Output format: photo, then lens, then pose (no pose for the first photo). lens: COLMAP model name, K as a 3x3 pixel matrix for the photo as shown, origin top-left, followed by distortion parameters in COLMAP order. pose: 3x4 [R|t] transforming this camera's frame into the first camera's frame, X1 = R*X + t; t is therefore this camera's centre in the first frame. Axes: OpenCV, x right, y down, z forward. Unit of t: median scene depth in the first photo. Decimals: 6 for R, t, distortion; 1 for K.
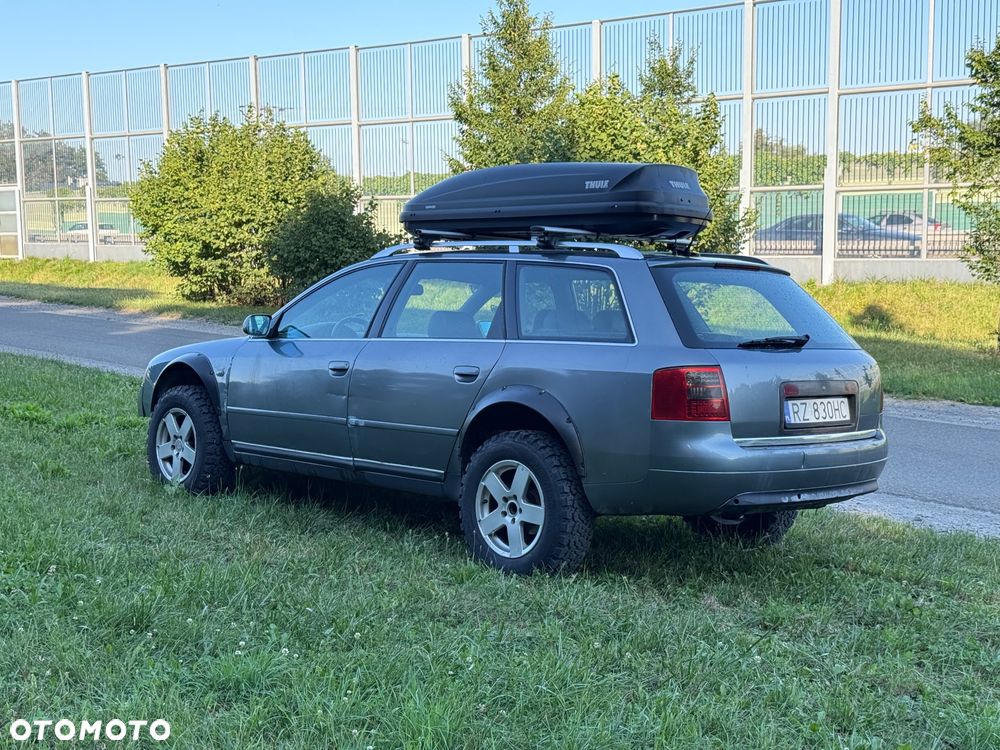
lens RADIAL K [[1391.1, 0, 506.1], [0, 1391.1, 379.3], [0, 0, 1]] dist [0.217115, -0.509646]
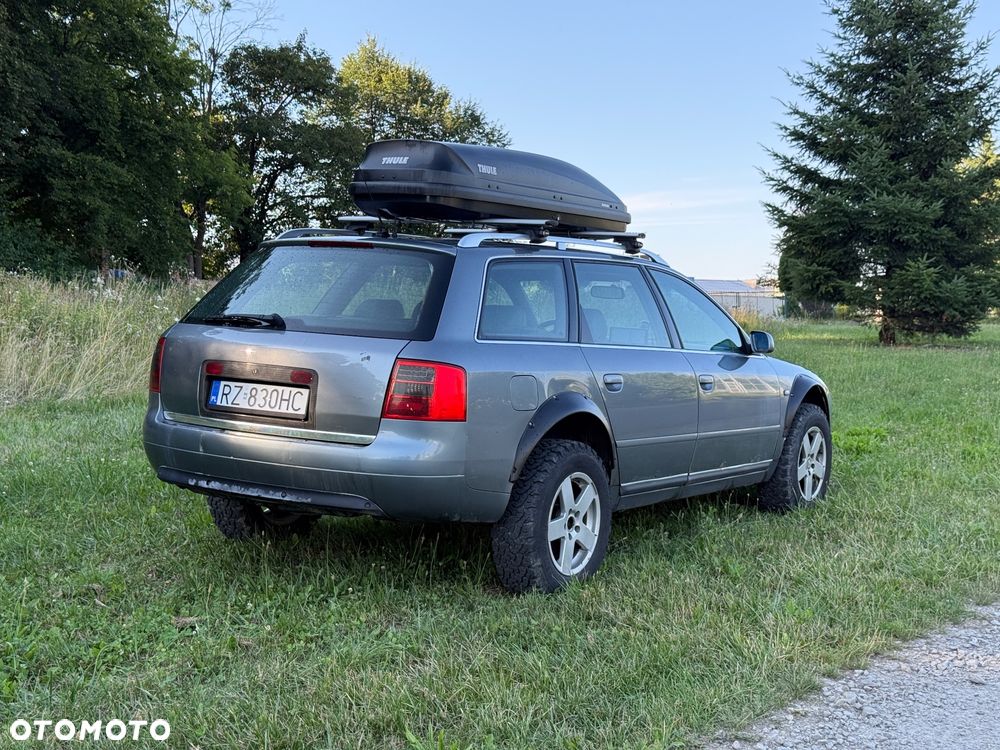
lens RADIAL K [[1391.1, 0, 506.1], [0, 1391.1, 379.3], [0, 0, 1]] dist [0.217115, -0.509646]
pose [[0.196695, 0.034268, -0.979866, 1.058146], [-0.092473, 0.995582, 0.016255, -0.017204], [0.976094, 0.087414, 0.198995, 0.910477]]
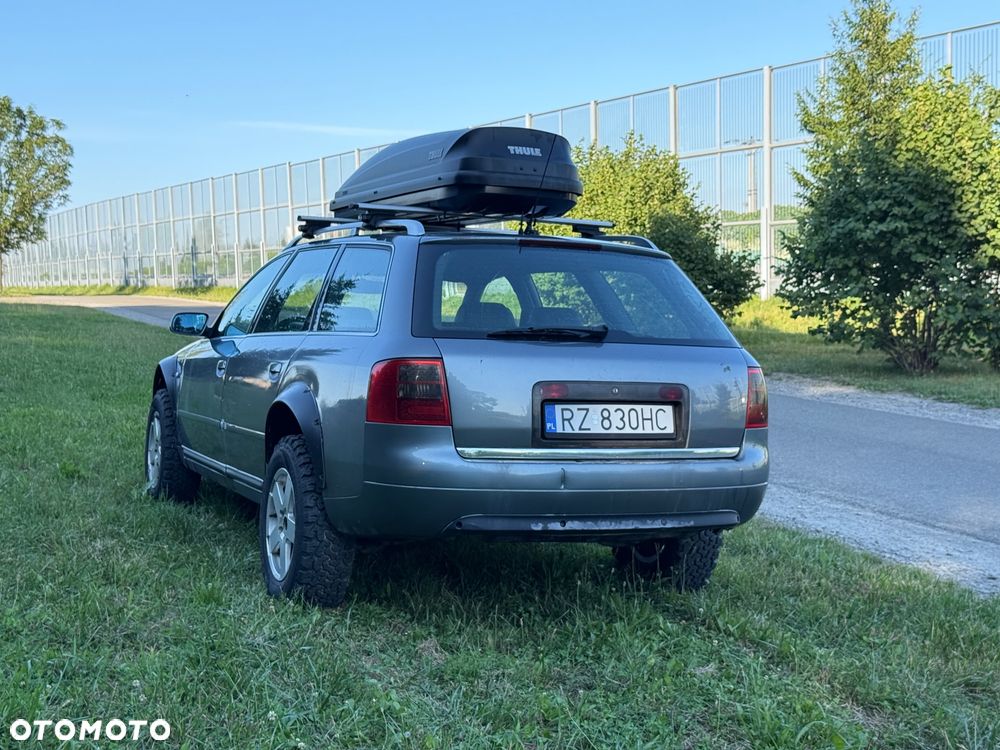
lens RADIAL K [[1391.1, 0, 506.1], [0, 1391.1, 379.3], [0, 0, 1]] dist [0.217115, -0.509646]
pose [[0.930809, 0.014311, -0.365226, 0.426507], [-0.024156, 0.999457, -0.022401, 0.017610], [0.364707, 0.029674, 0.930649, 0.219777]]
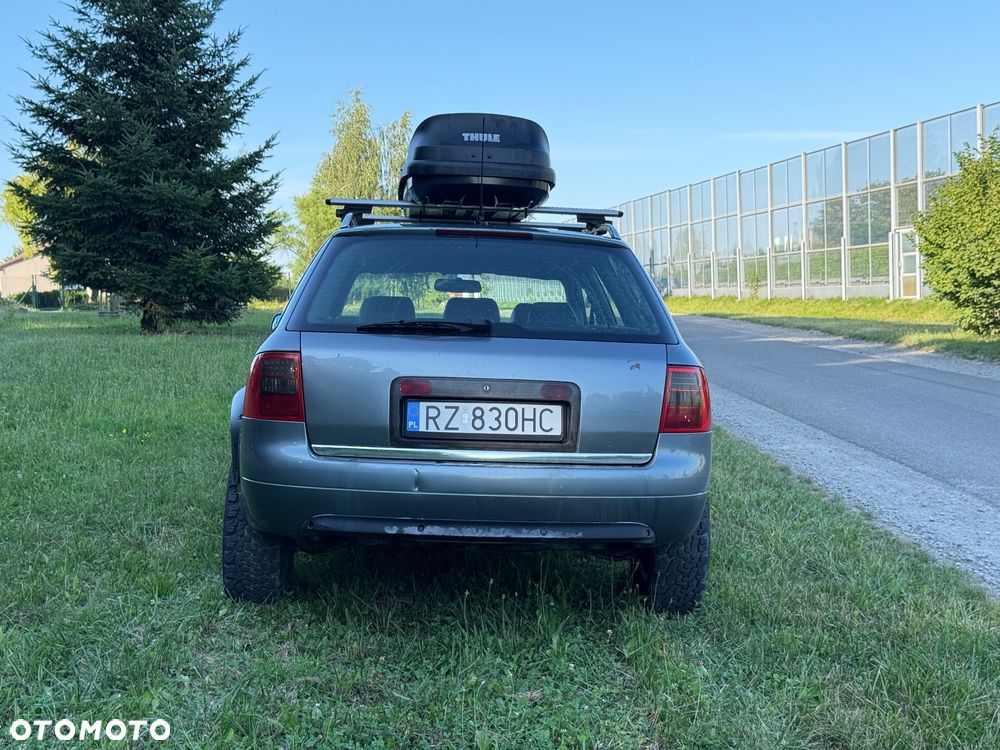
lens RADIAL K [[1391.1, 0, 506.1], [0, 1391.1, 379.3], [0, 0, 1]] dist [0.217115, -0.509646]
pose [[0.746892, 0.019759, -0.664651, 0.675372], [-0.042466, 0.998935, -0.018024, 0.013340], [0.663588, 0.041687, 0.746936, 0.421686]]
